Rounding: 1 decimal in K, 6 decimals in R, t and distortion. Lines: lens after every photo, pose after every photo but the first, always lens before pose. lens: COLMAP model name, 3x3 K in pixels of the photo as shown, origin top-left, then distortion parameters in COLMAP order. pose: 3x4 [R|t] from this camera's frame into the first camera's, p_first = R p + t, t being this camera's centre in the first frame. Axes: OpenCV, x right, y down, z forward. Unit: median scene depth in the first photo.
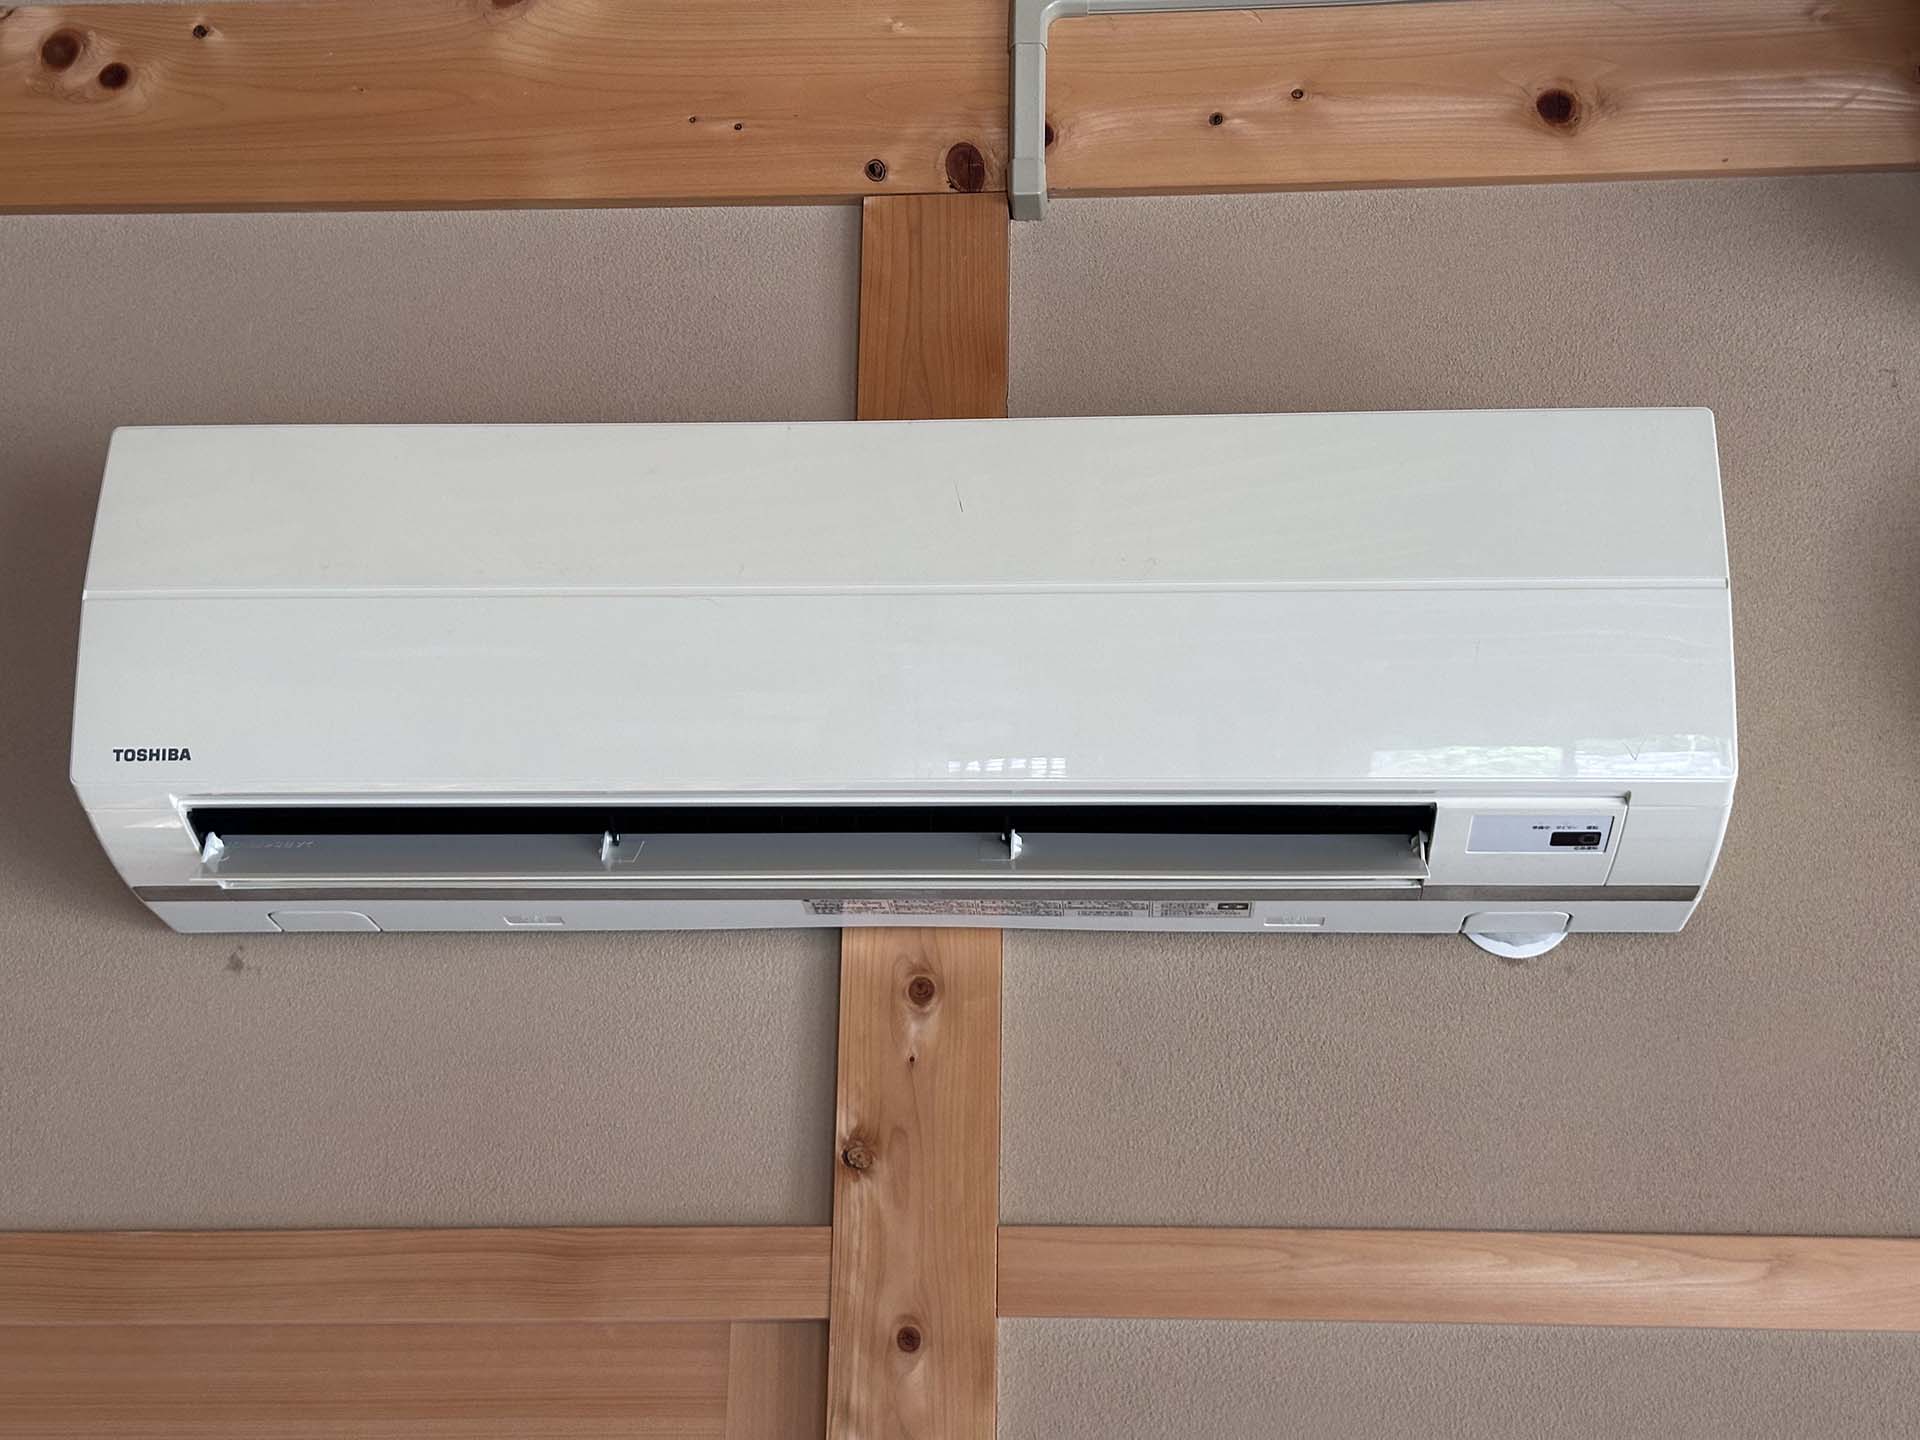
lens RADIAL K [[2645.8, 0, 960.0], [0, 2645.8, 720.0], [0, 0, 1]] dist [0.174004, -0.365675]
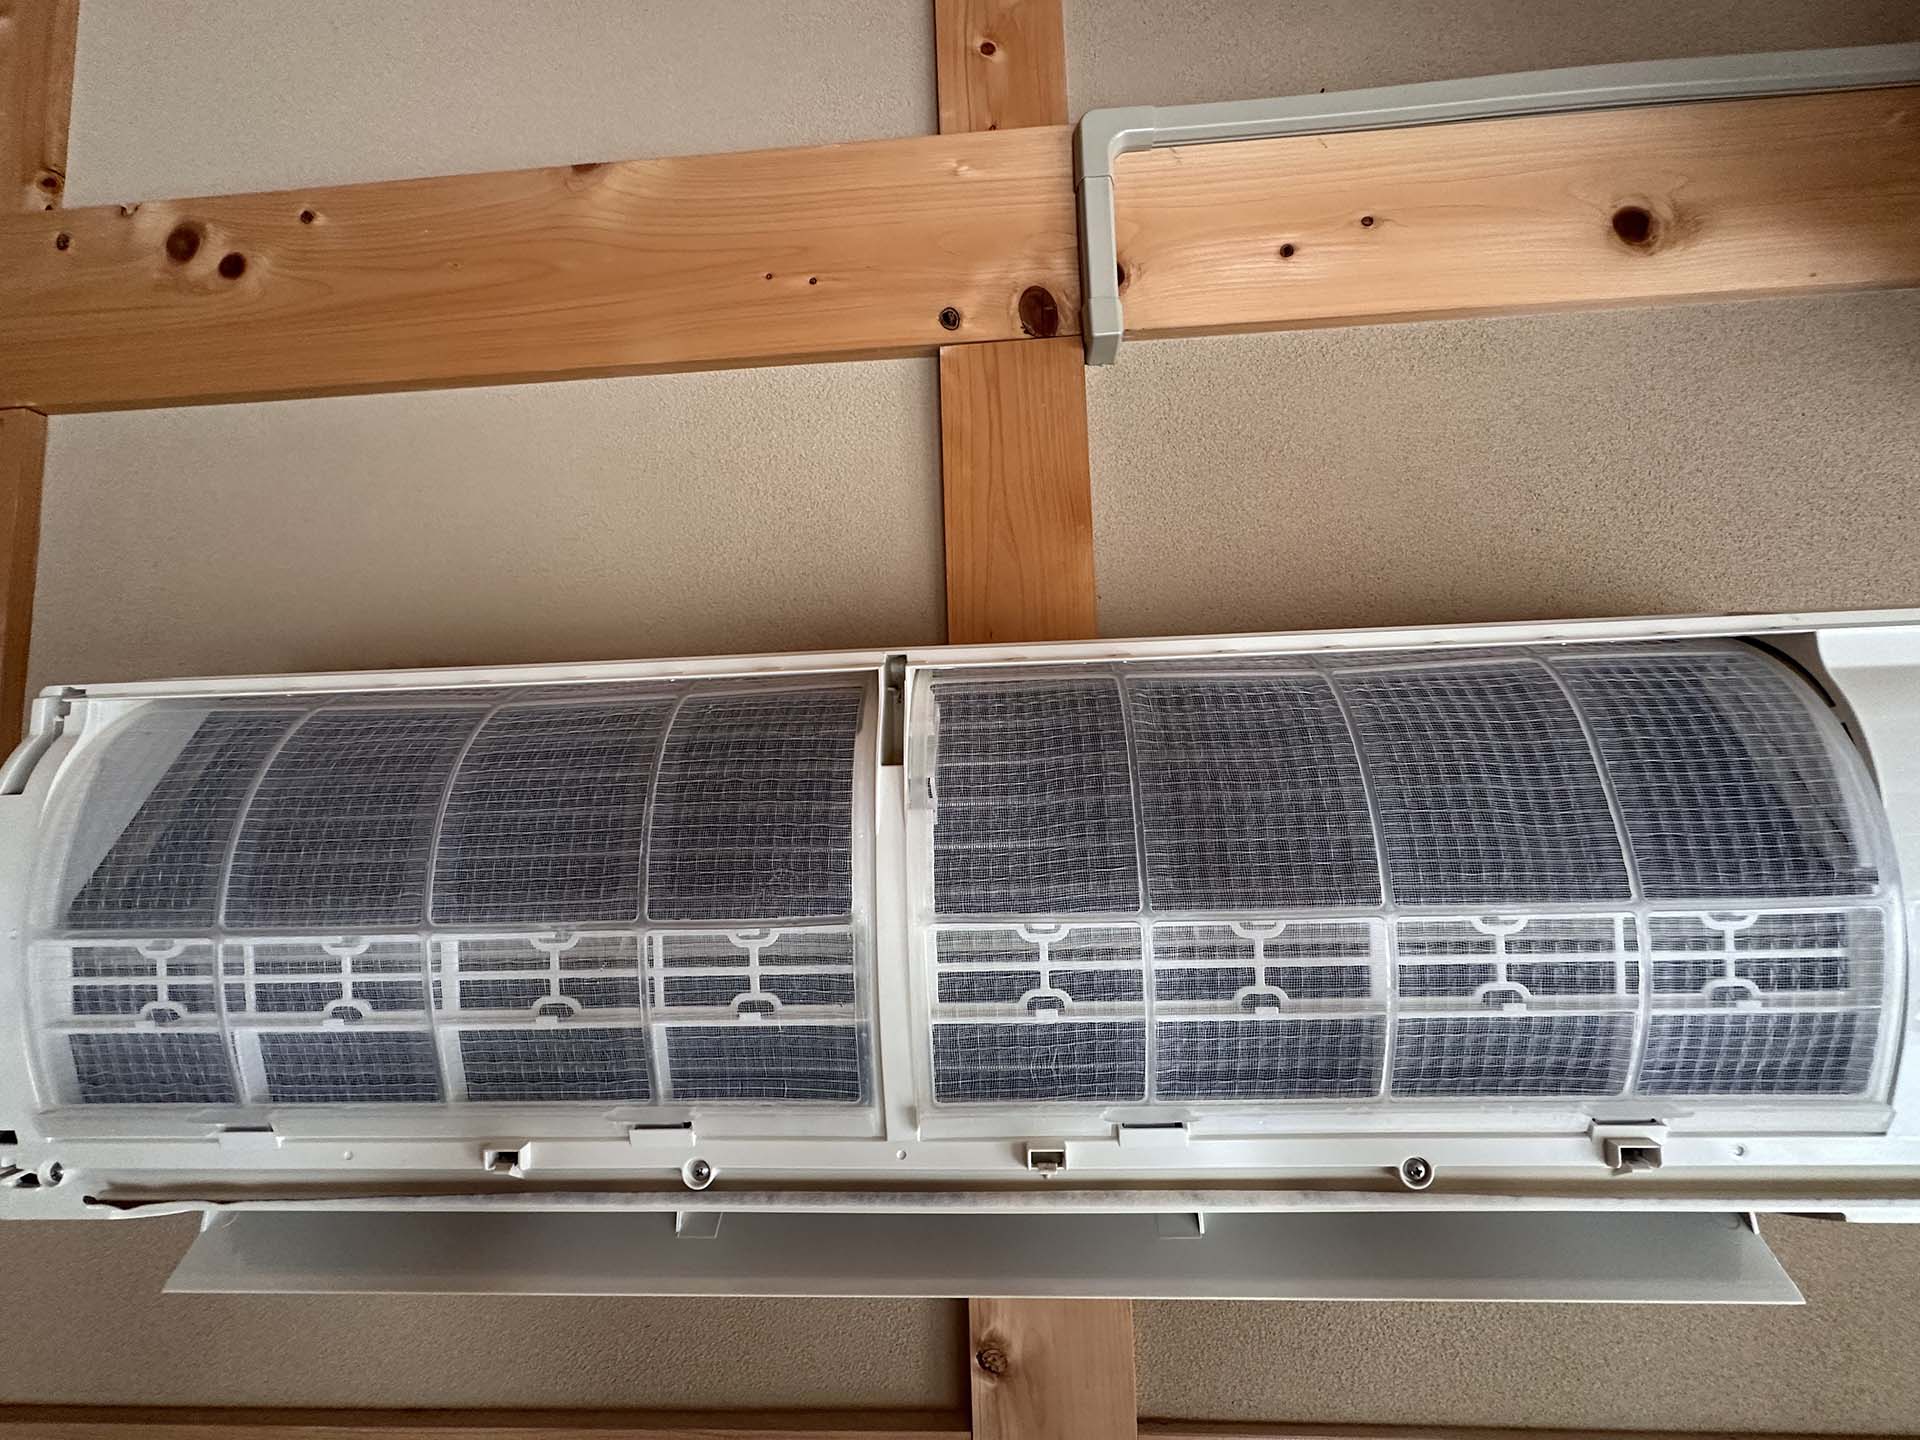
lens RADIAL K [[766.0, 0, 960.7], [0, 766.0, 721.7], [0, 0, 1]] dist [-0.003048, 0.000033]
pose [[0.998893, -0.046066, 0.009531, -0.041132], [0.042933, 0.975551, 0.215541, -0.130943], [-0.019227, -0.214893, 0.976448, 0.749193]]
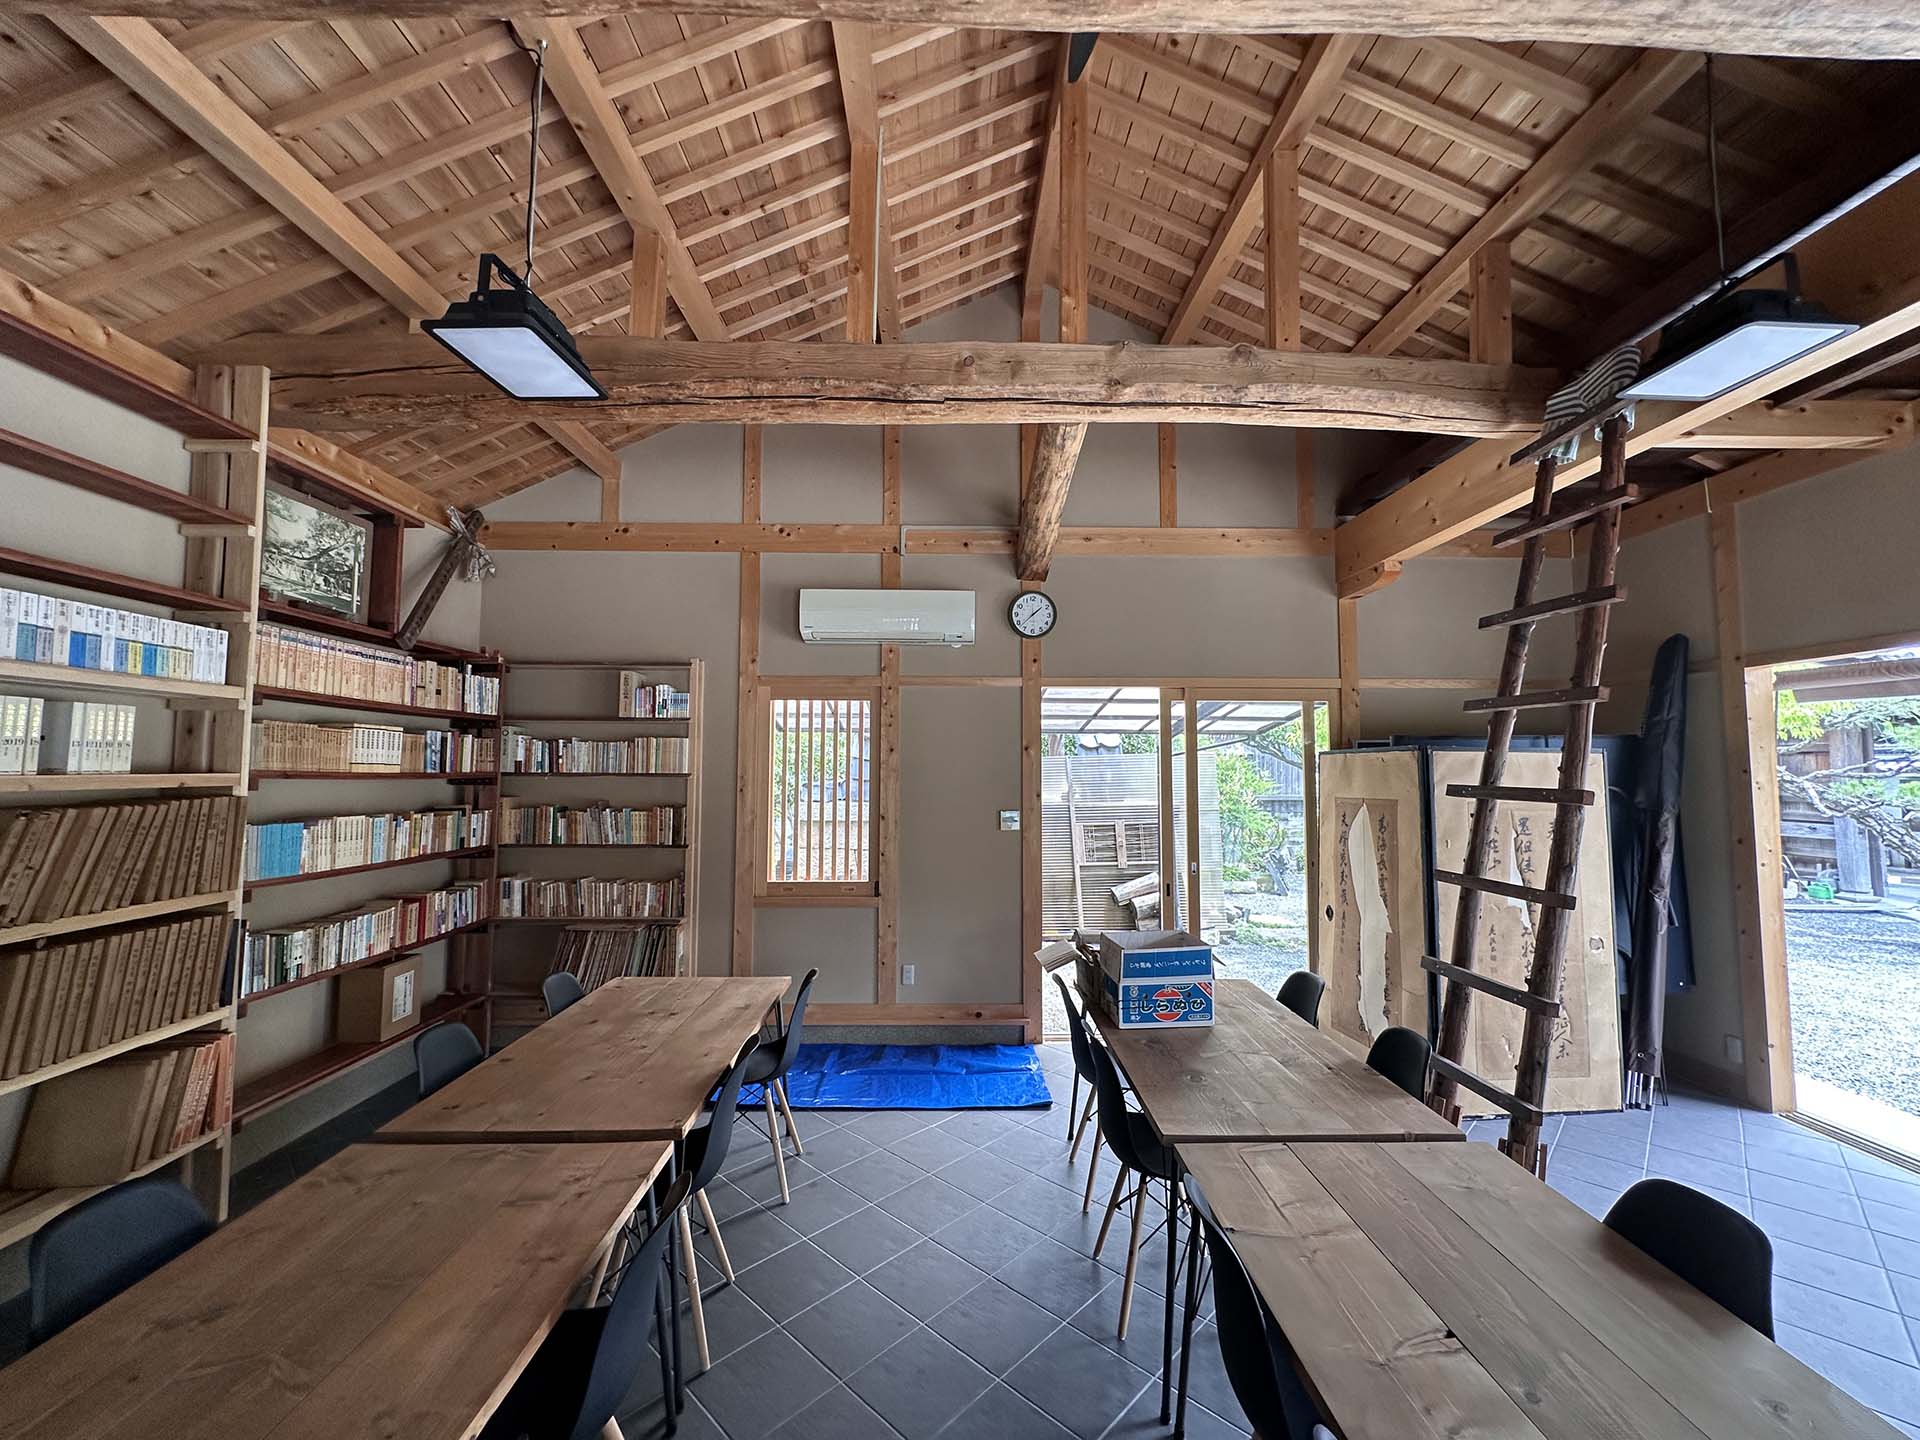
lens RADIAL K [[766.0, 0, 960.7], [0, 766.0, 721.7], [0, 0, 1]] dist [-0.003048, 0.000033]
pose [[0.995779, -0.005465, 0.091623, -0.016928], [-0.018214, 0.966608, 0.255611, -0.331615], [-0.089961, -0.256201, 0.962428, -1.573181]]
